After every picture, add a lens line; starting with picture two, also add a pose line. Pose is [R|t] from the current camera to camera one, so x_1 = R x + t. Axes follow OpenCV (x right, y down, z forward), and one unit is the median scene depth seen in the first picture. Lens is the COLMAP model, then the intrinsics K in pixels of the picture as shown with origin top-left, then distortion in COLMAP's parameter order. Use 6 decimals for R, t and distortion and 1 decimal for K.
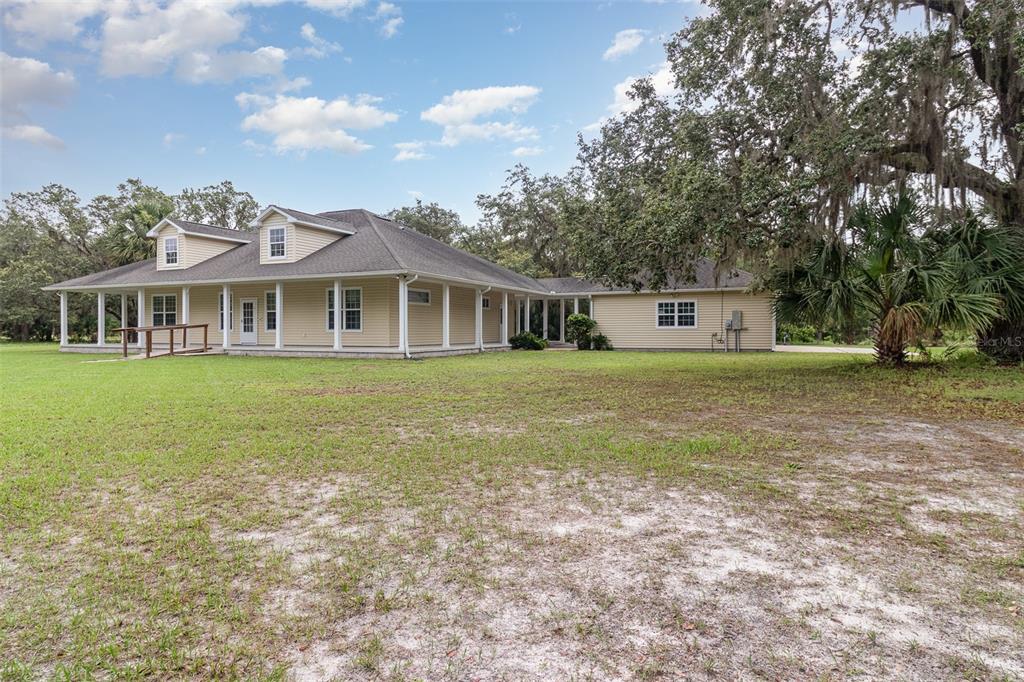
lens RADIAL K [[474.3, 0, 512.0], [0, 474.3, 341.0], [0, 0, 1]] dist [0.000961, -0.000038]
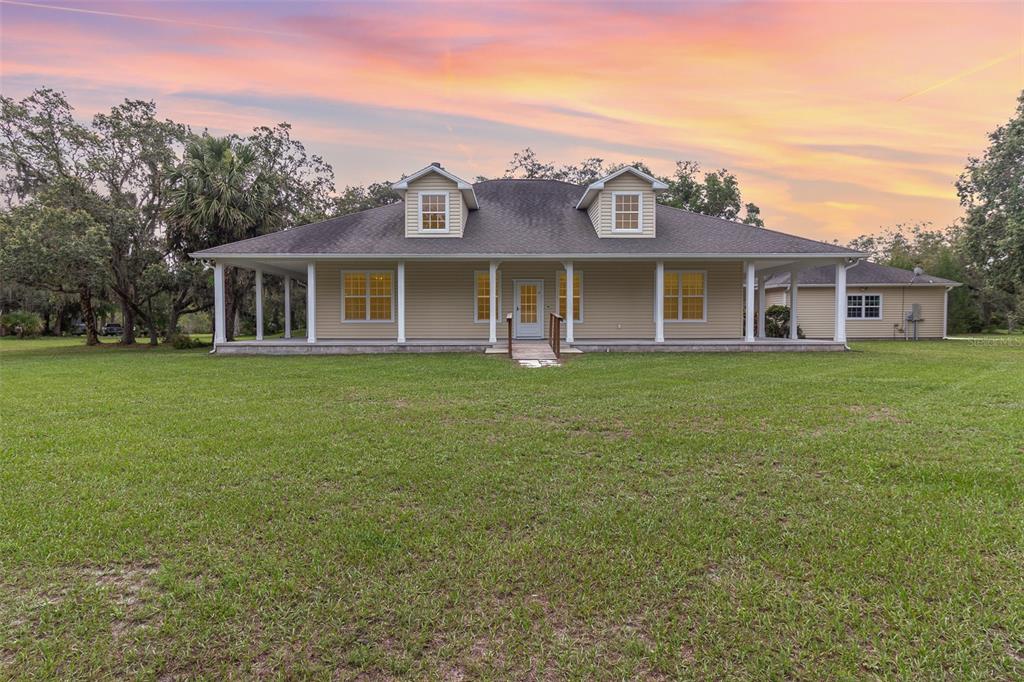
lens RADIAL K [[456.2, 0, 512.0], [0, 456.2, 341.0], [0, 0, 1]] dist [-0.001383, -0.000286]
pose [[0.945530, -0.012399, 0.325297, -0.770001], [0.005781, 0.999756, 0.021302, -0.003871], [-0.325482, -0.018261, 0.945372, 0.266071]]
